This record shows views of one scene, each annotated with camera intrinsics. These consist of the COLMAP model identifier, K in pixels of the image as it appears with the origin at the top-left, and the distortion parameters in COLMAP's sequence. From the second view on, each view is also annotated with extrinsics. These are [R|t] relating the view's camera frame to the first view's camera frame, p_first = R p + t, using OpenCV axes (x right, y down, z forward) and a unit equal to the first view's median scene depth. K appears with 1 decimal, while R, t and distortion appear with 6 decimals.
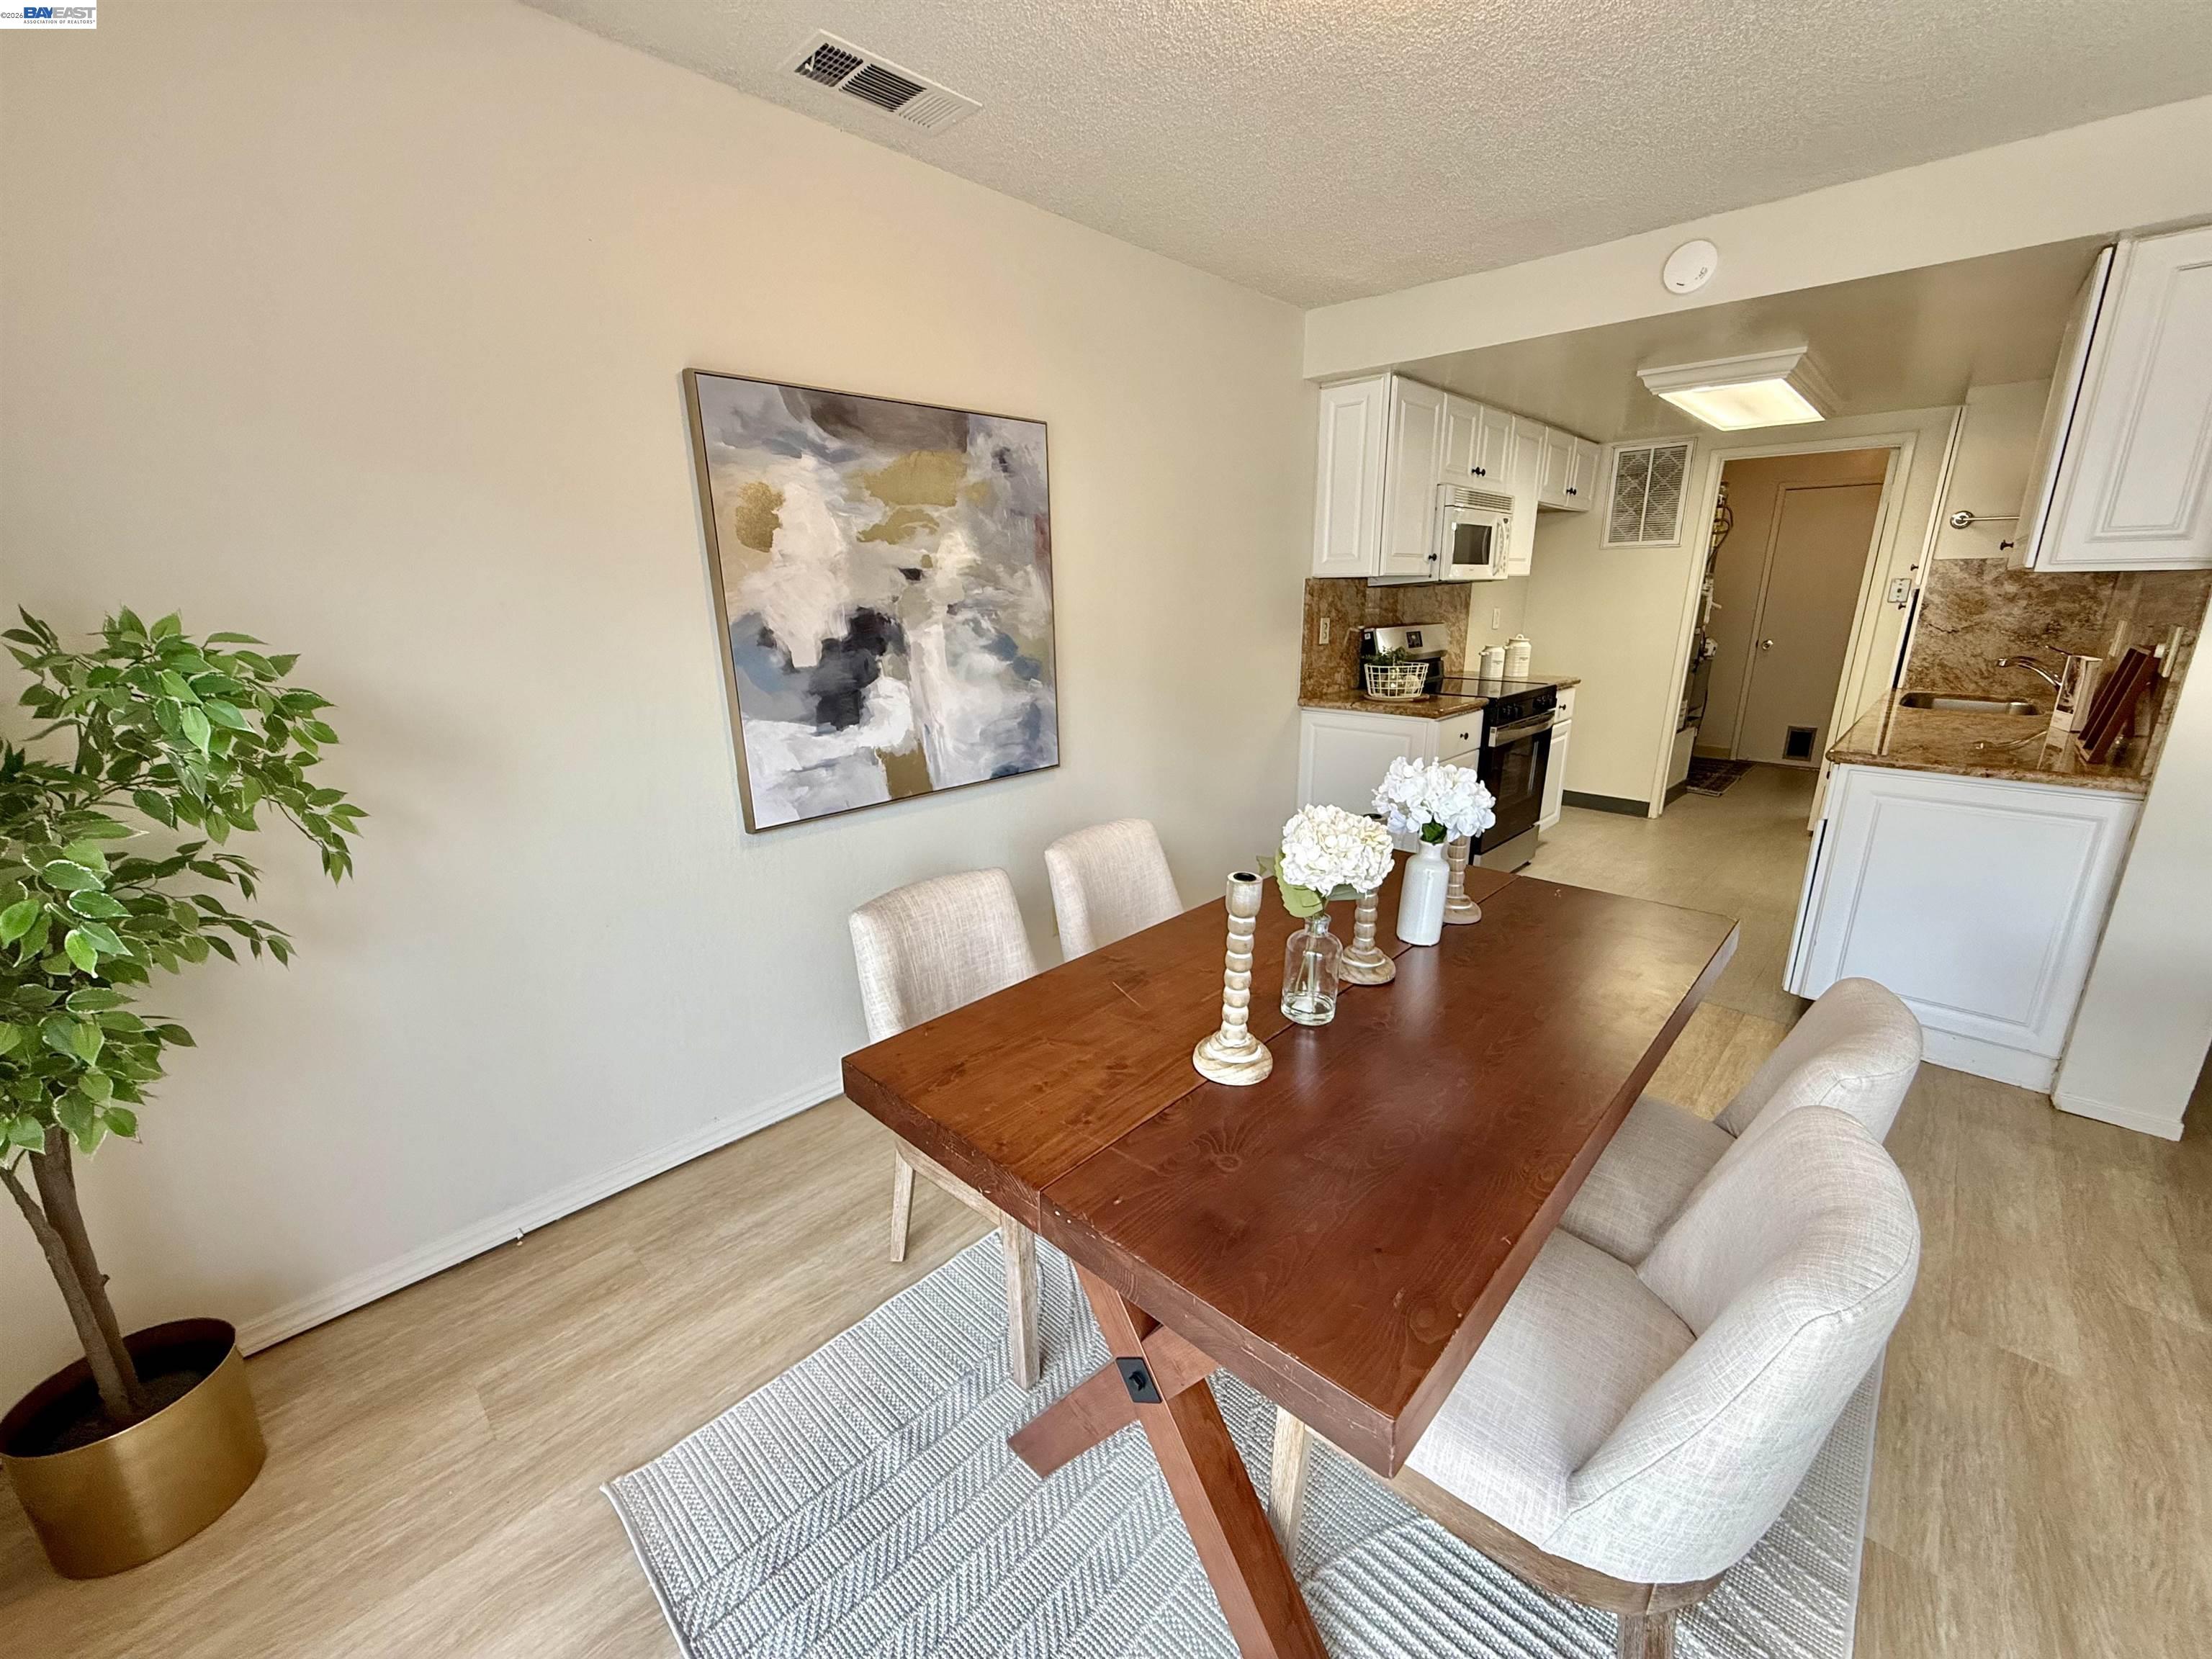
lens RADIAL K [[879.9, 0, 1106.6], [0, 879.9, 830.6], [0, 0, 1]] dist [-0.000991, 0.000625]
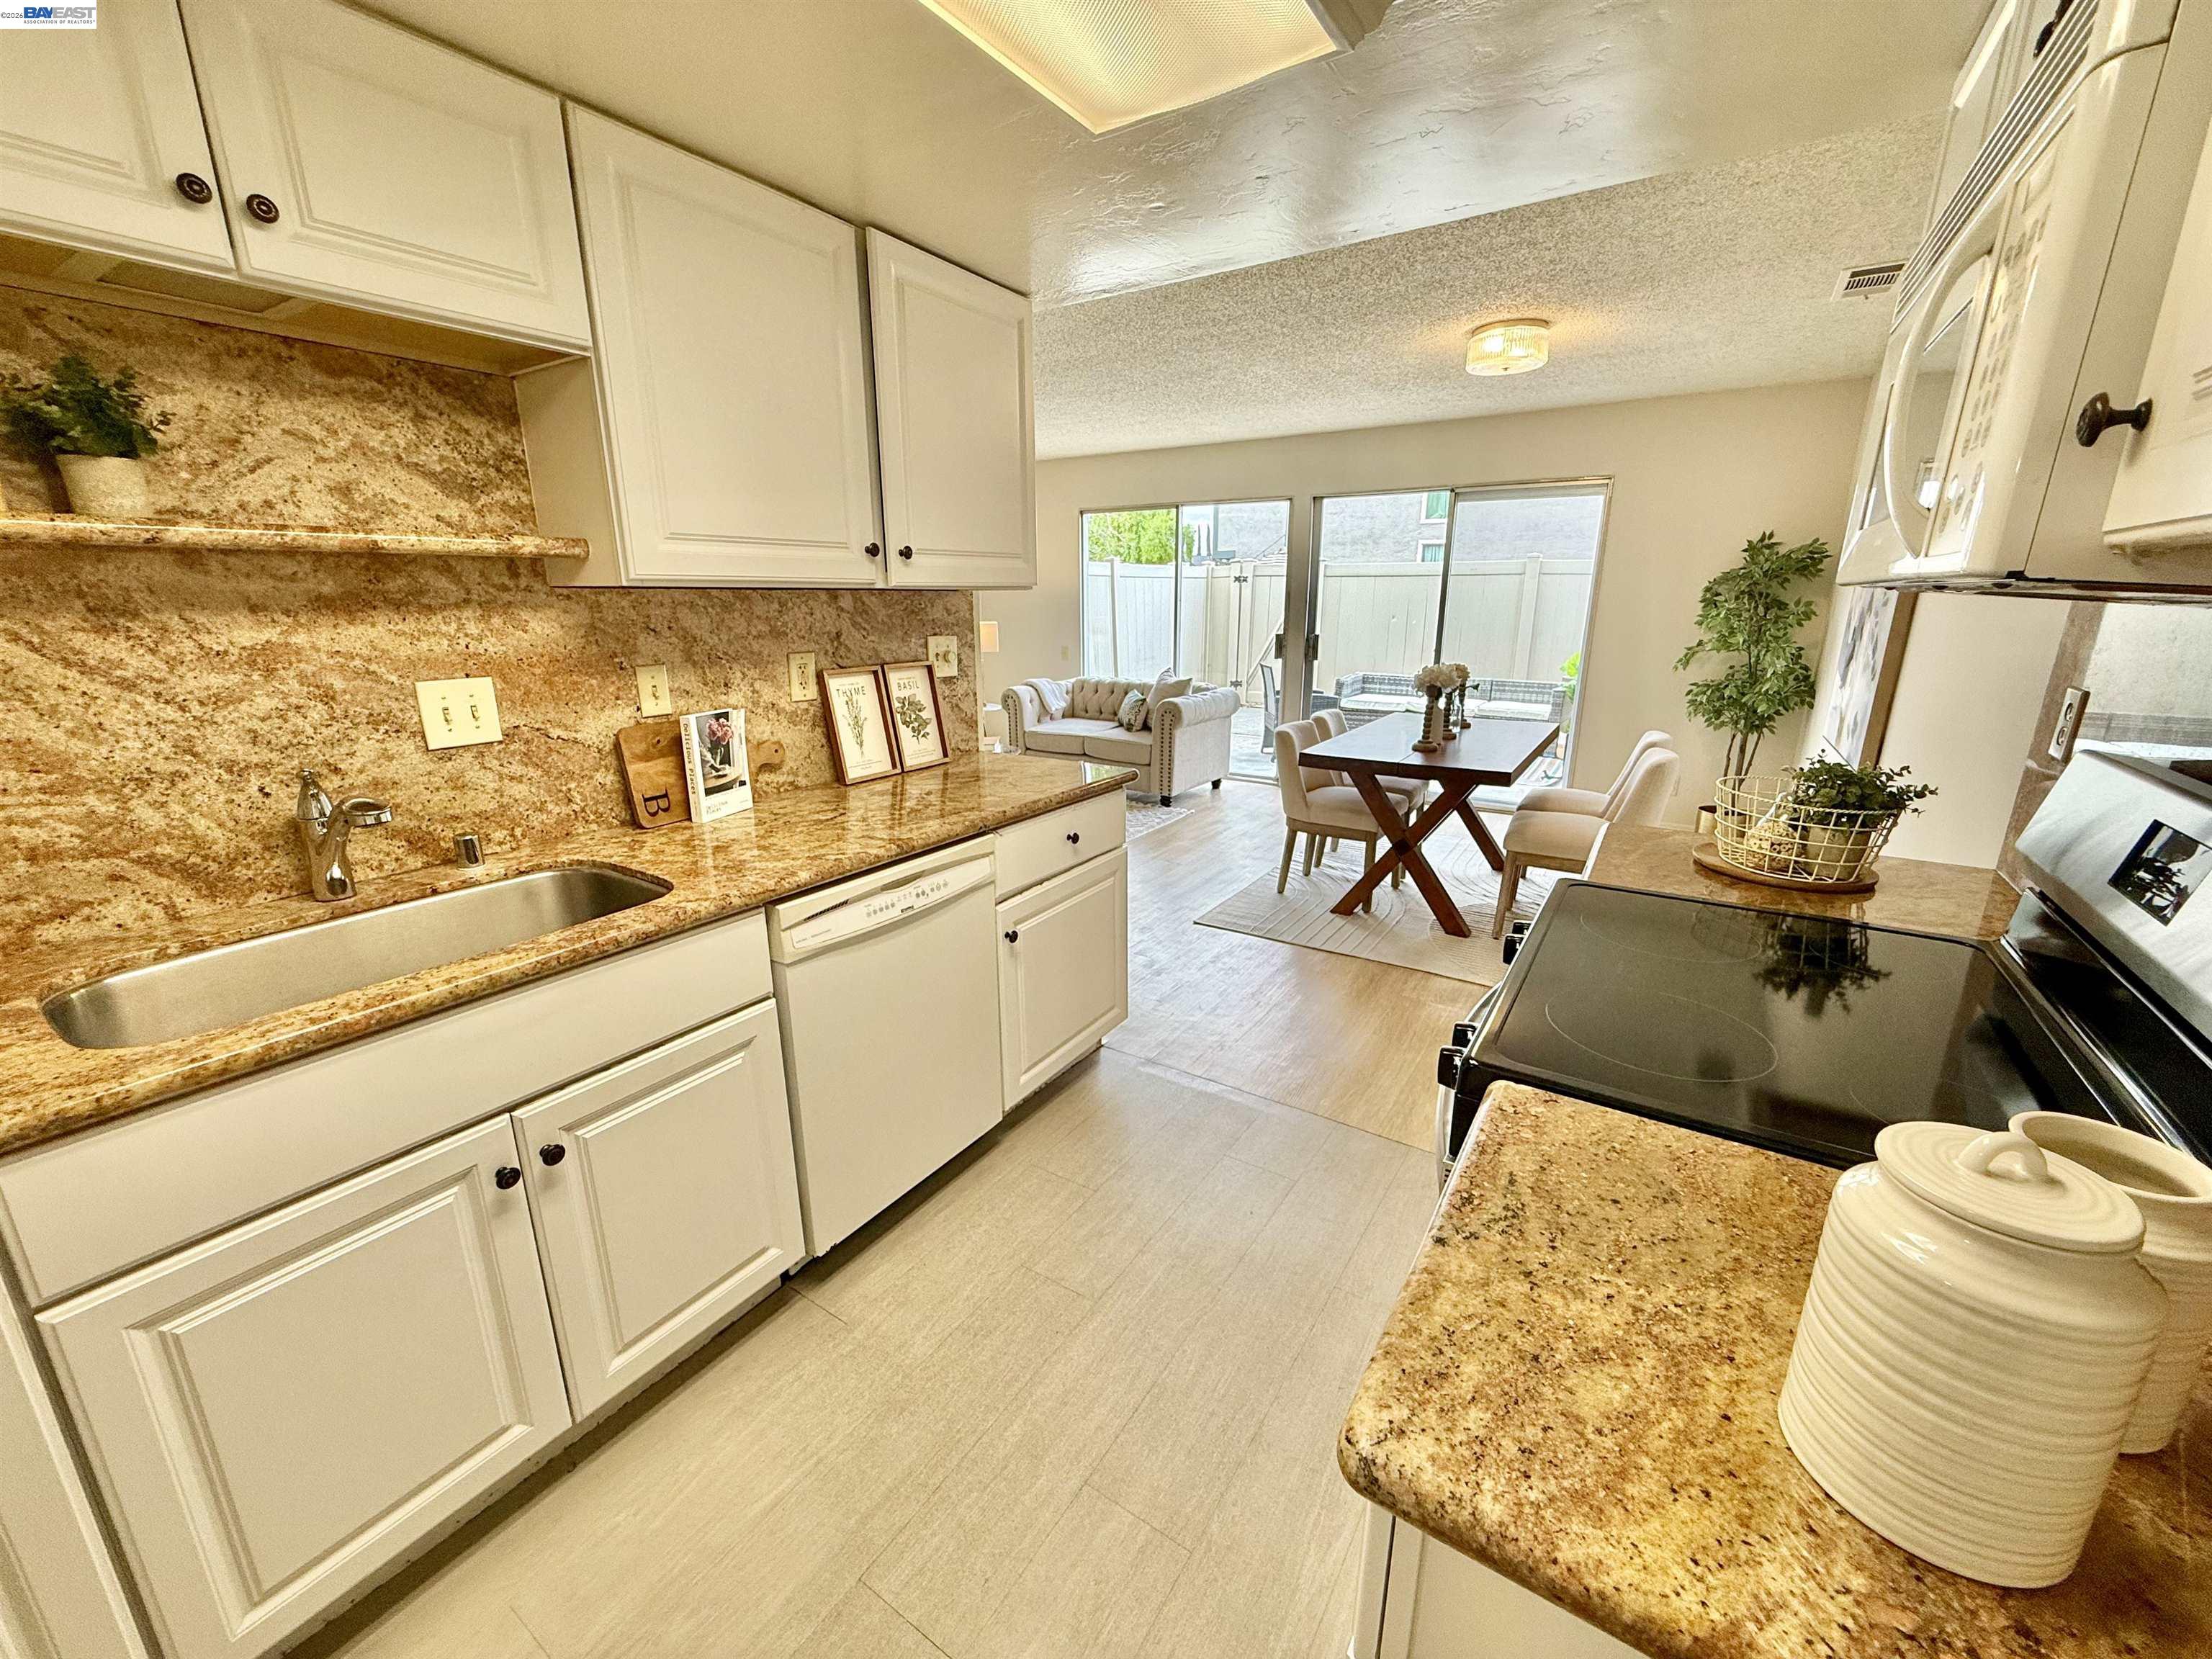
lens RADIAL K [[879.9, 0, 1101.3], [0, 879.9, 834.9], [0, 0, 1]] dist [-0.000991, 0.000625]
pose [[-0.983409, 0.058563, -0.171688, 1.058936], [-0.037544, 0.860252, 0.508485, -0.537798], [0.177473, 0.506495, -0.843781, 1.901503]]
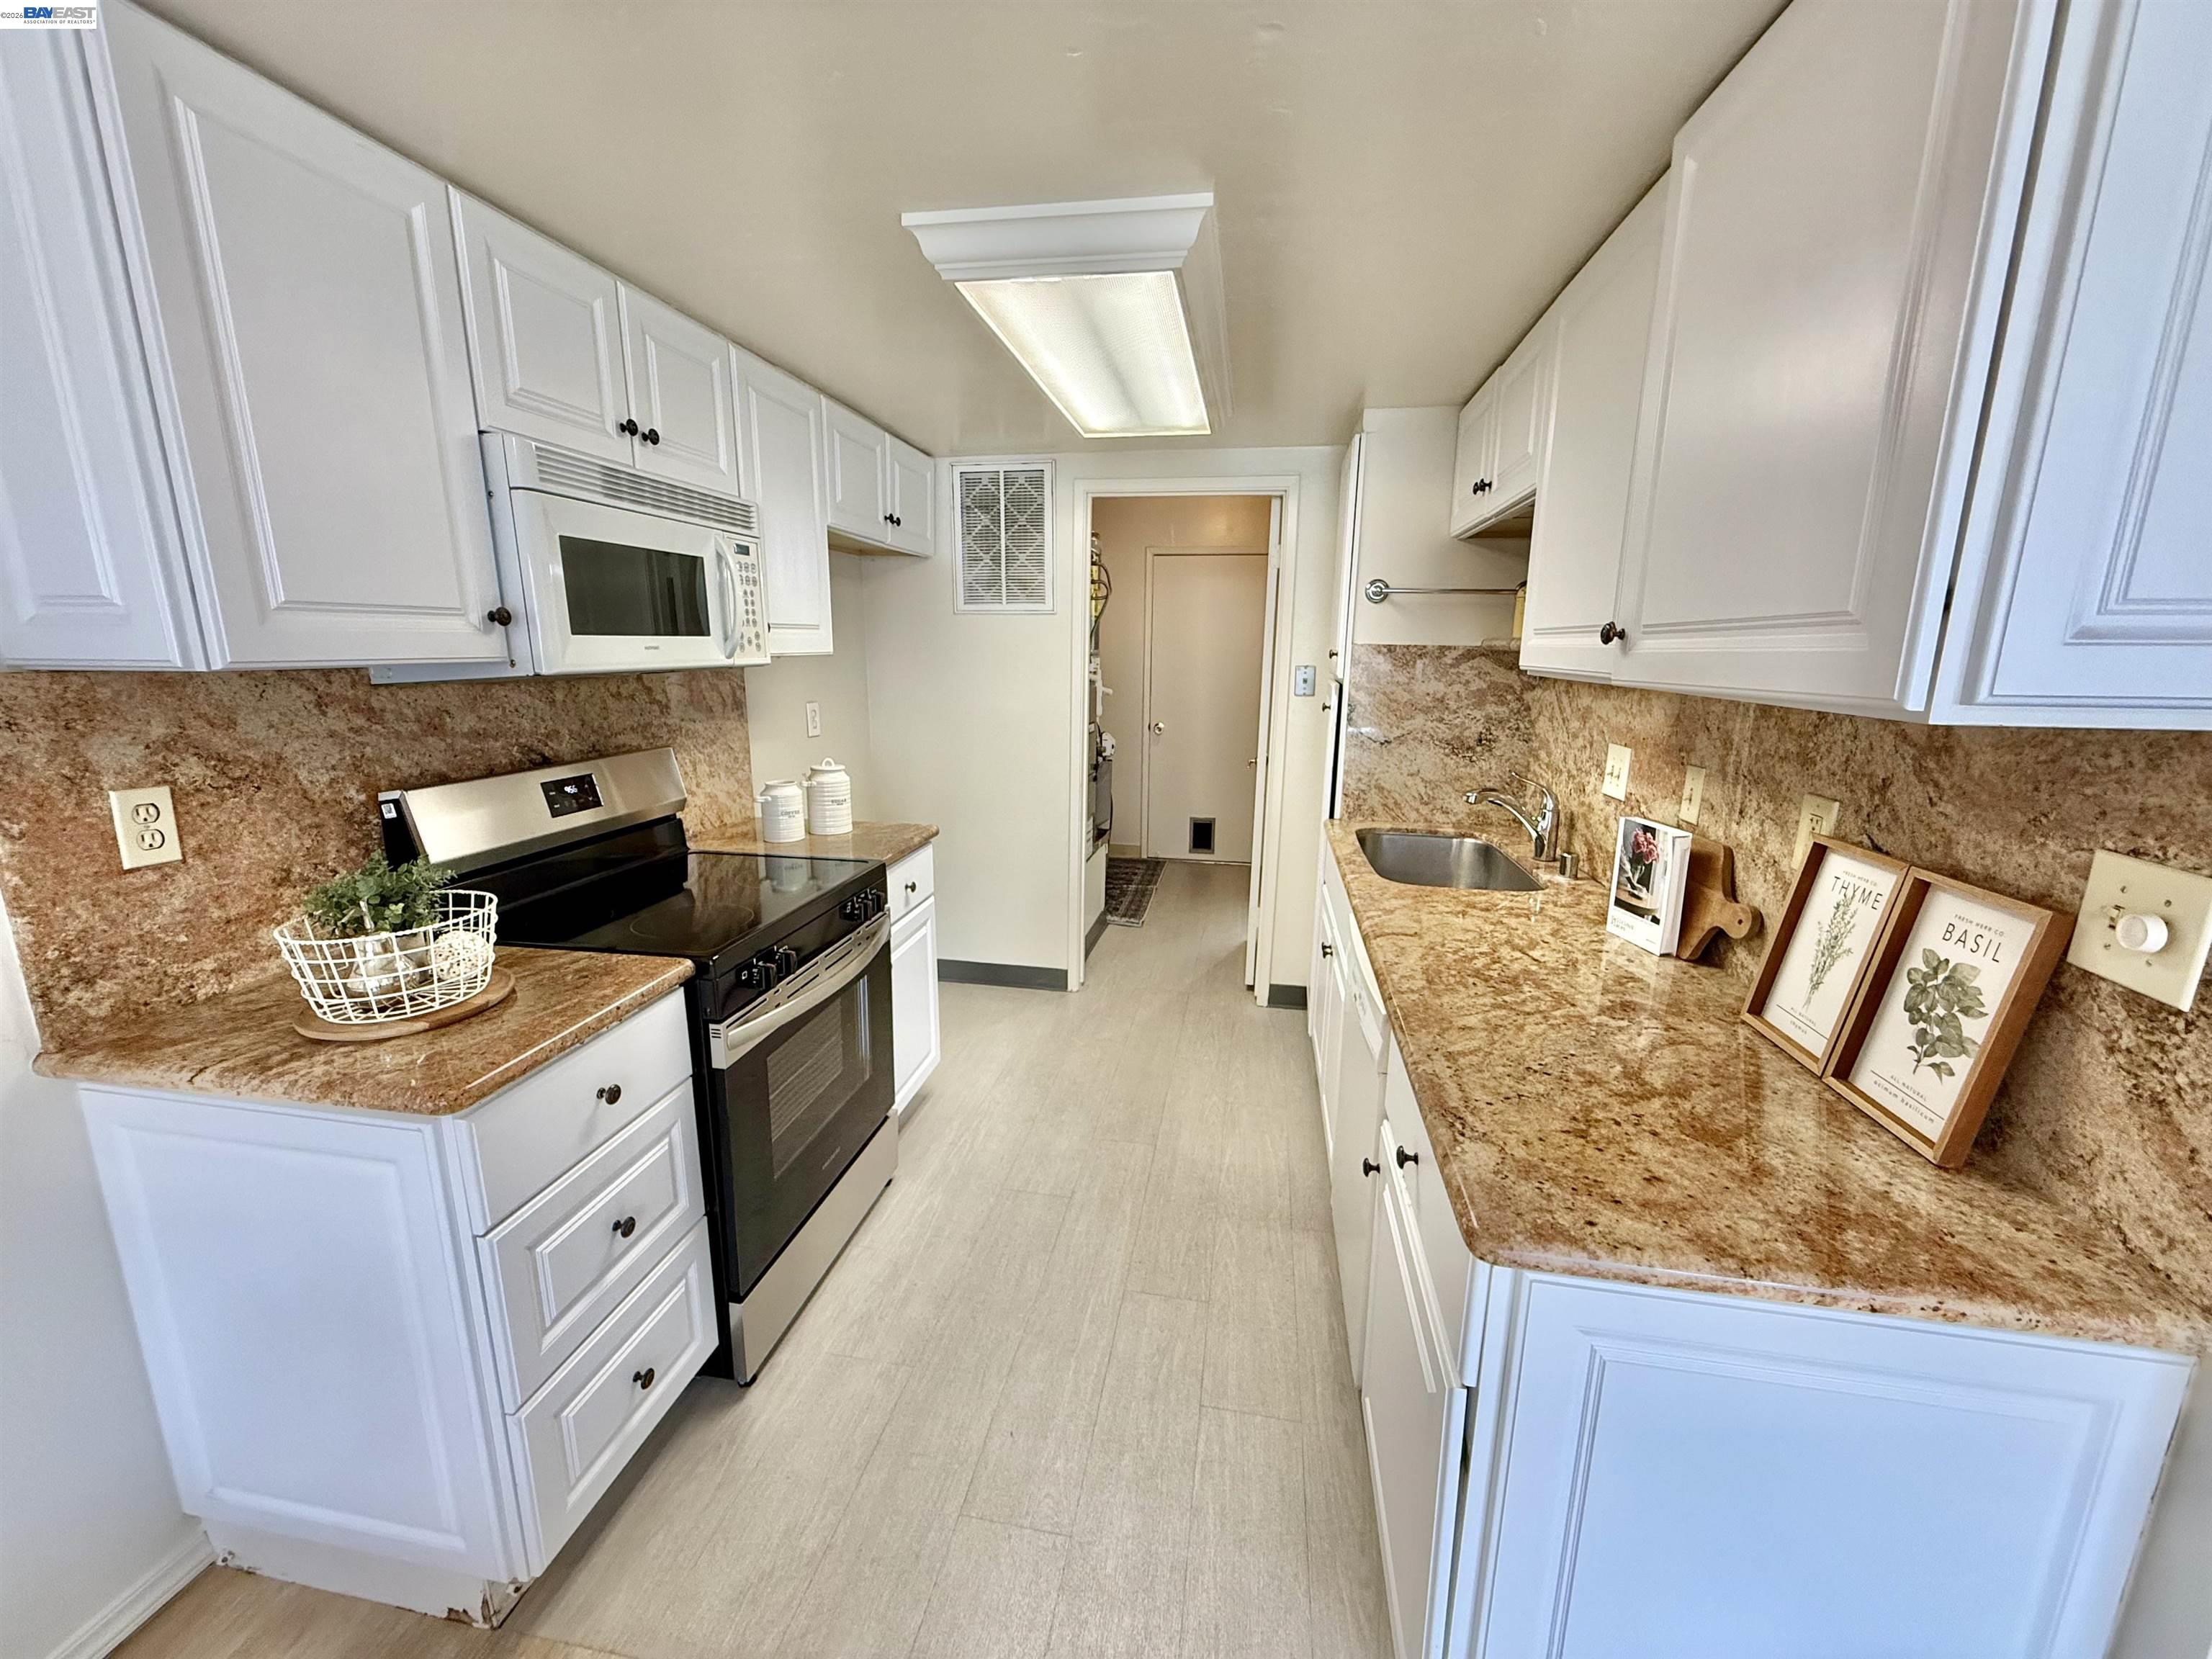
lens RADIAL K [[879.9, 0, 1102.4], [0, 879.9, 832.8], [0, 0, 1]] dist [-0.000991, 0.000625]
pose [[0.828046, -0.100243, 0.551627, 0.548188], [0.132219, 0.991050, -0.018378, -0.259722], [-0.544847, 0.088153, 0.833889, 0.805906]]
